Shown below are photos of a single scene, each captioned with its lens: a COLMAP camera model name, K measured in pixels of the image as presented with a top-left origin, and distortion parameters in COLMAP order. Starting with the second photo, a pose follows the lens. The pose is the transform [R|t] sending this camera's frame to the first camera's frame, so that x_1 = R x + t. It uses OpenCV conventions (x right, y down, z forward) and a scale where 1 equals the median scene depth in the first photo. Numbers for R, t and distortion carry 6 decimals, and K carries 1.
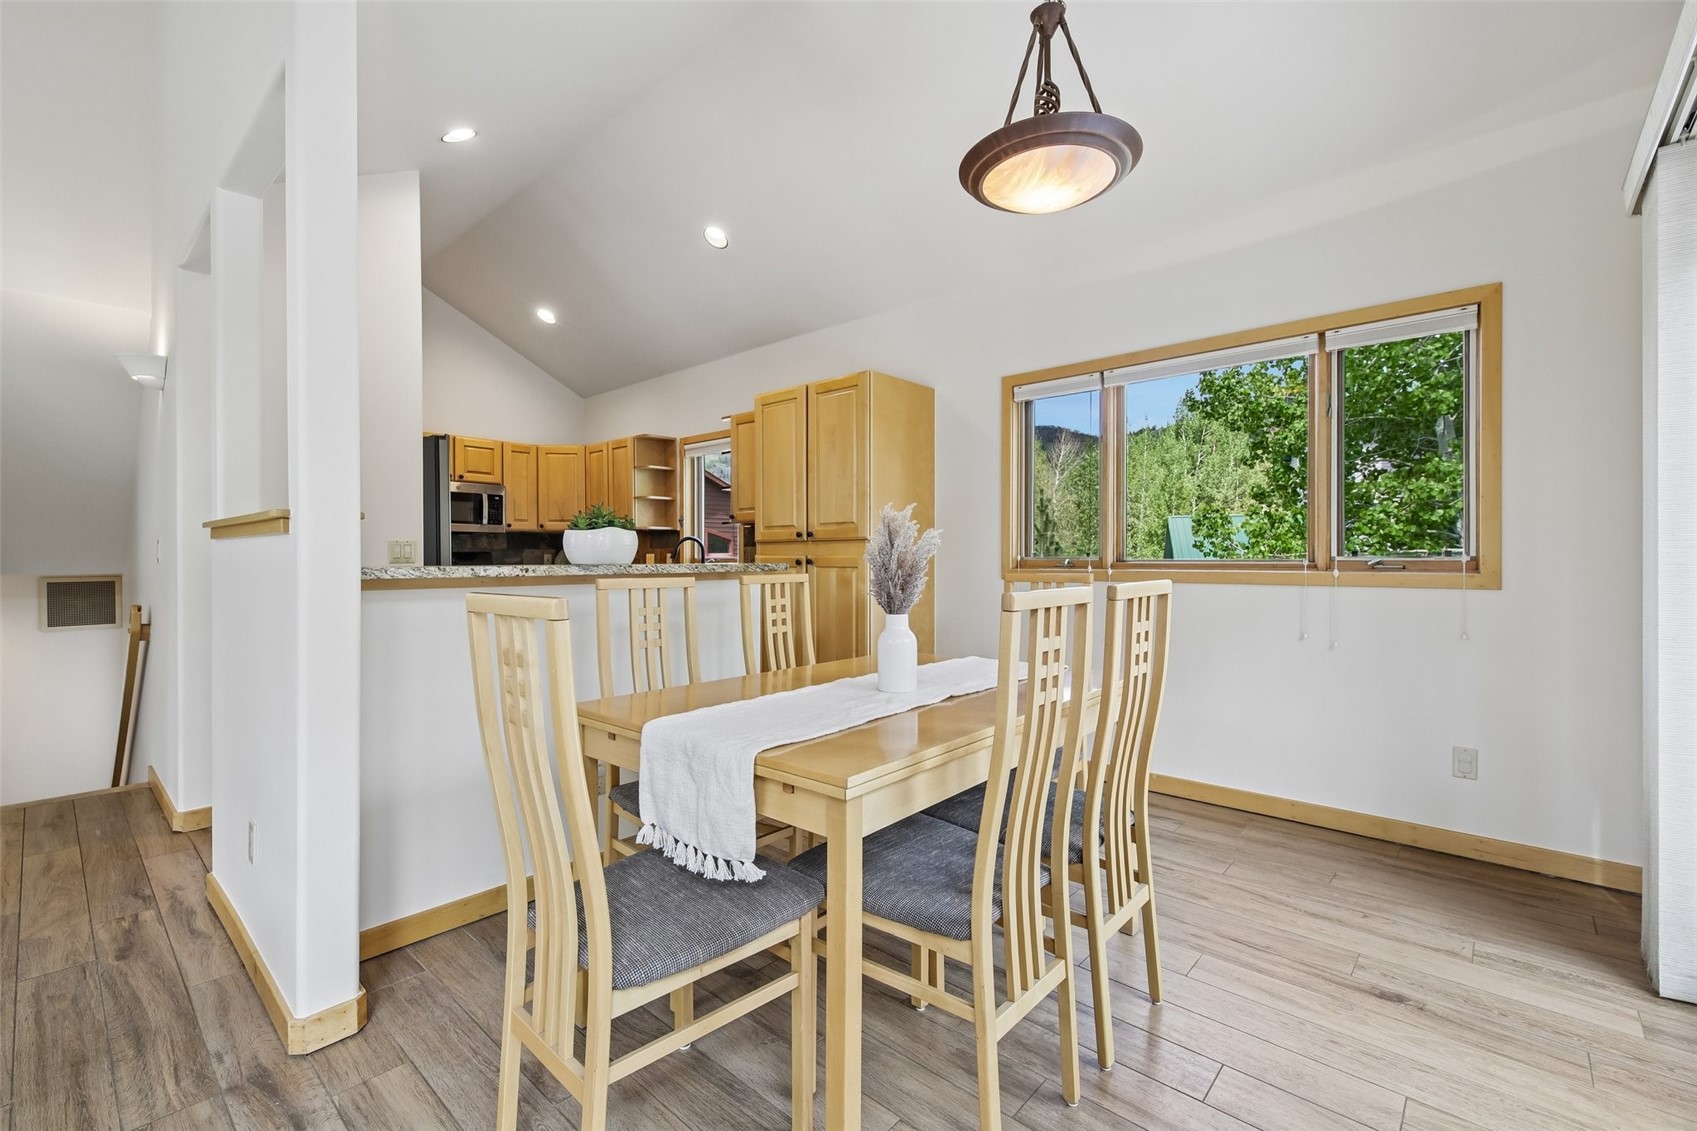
lens RADIAL K [[729.7, 0, 840.1], [0, 729.7, 552.6], [0, 0, 1]] dist [0.020458, -0.010469]
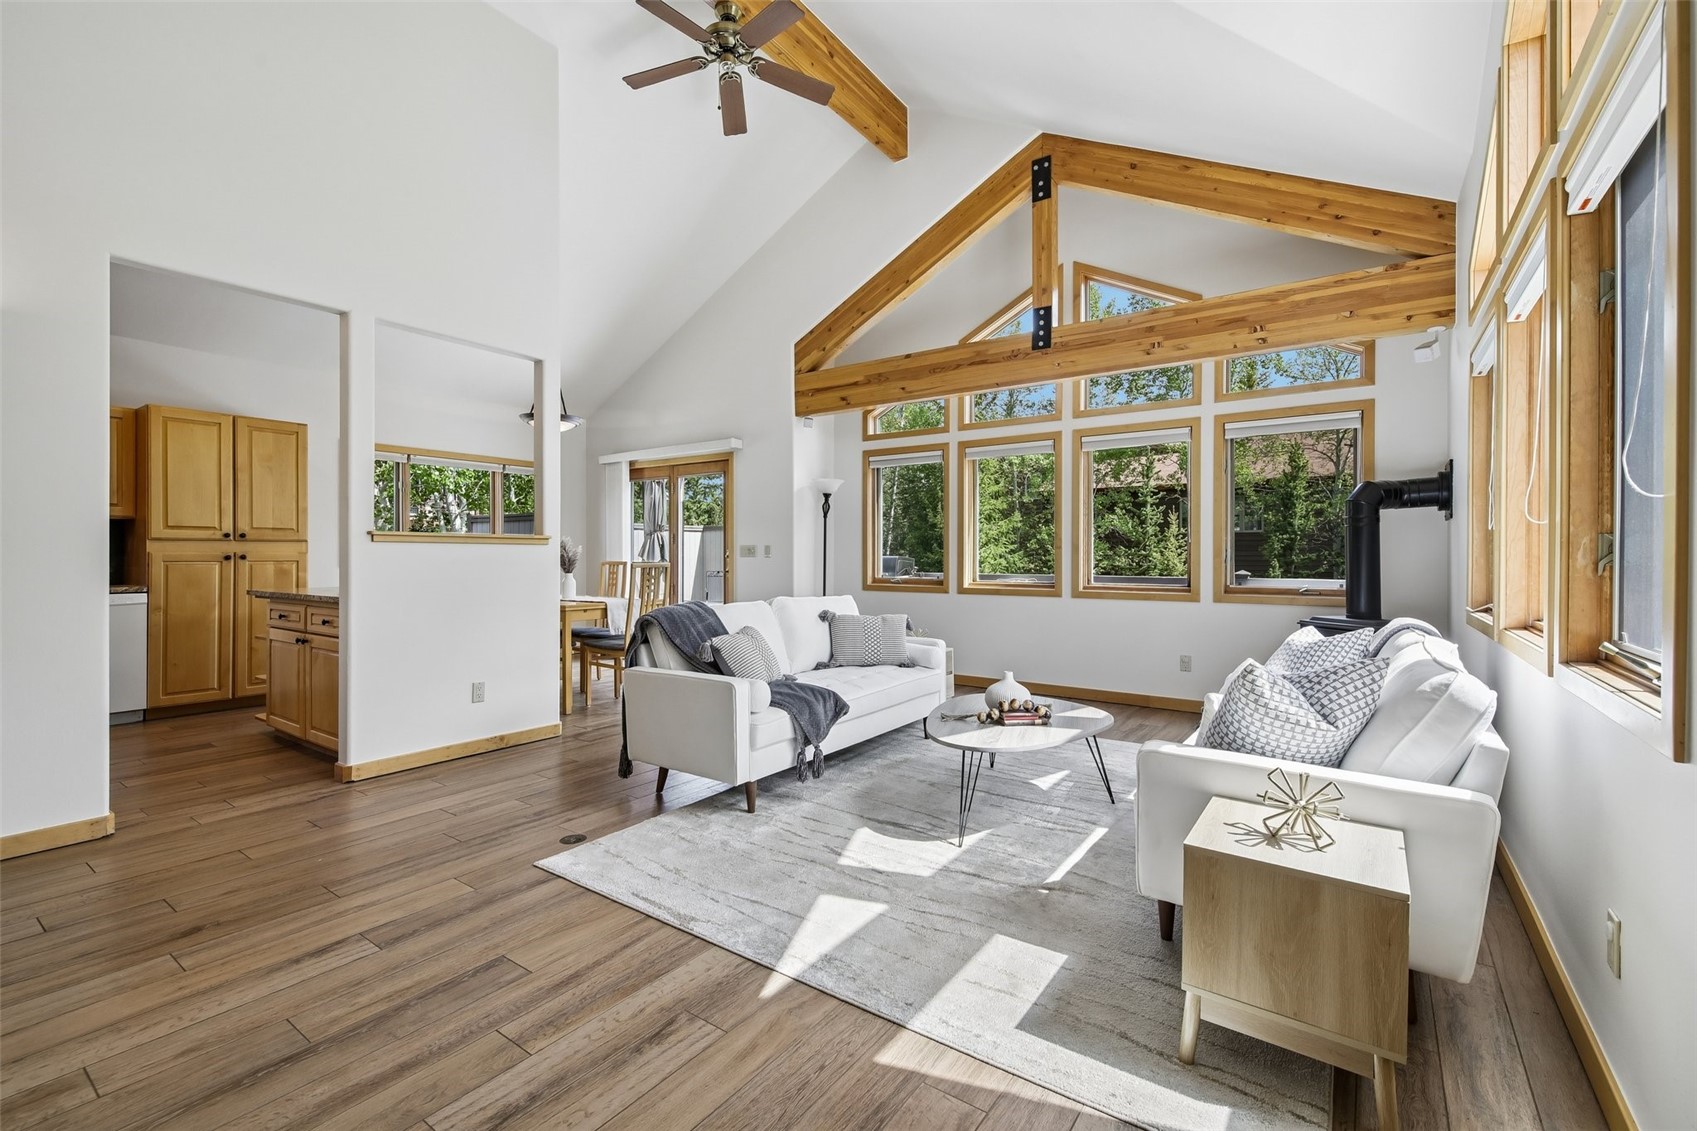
lens RADIAL K [[729.7, 0, 840.1], [0, 729.7, 552.6], [0, 0, 1]] dist [0.020458, -0.010469]
pose [[-0.115498, 0.005023, 0.993295, -0.986182], [-0.008216, 0.999948, -0.006012, 0.002953], [-0.993274, -0.008856, -0.115450, 0.079709]]
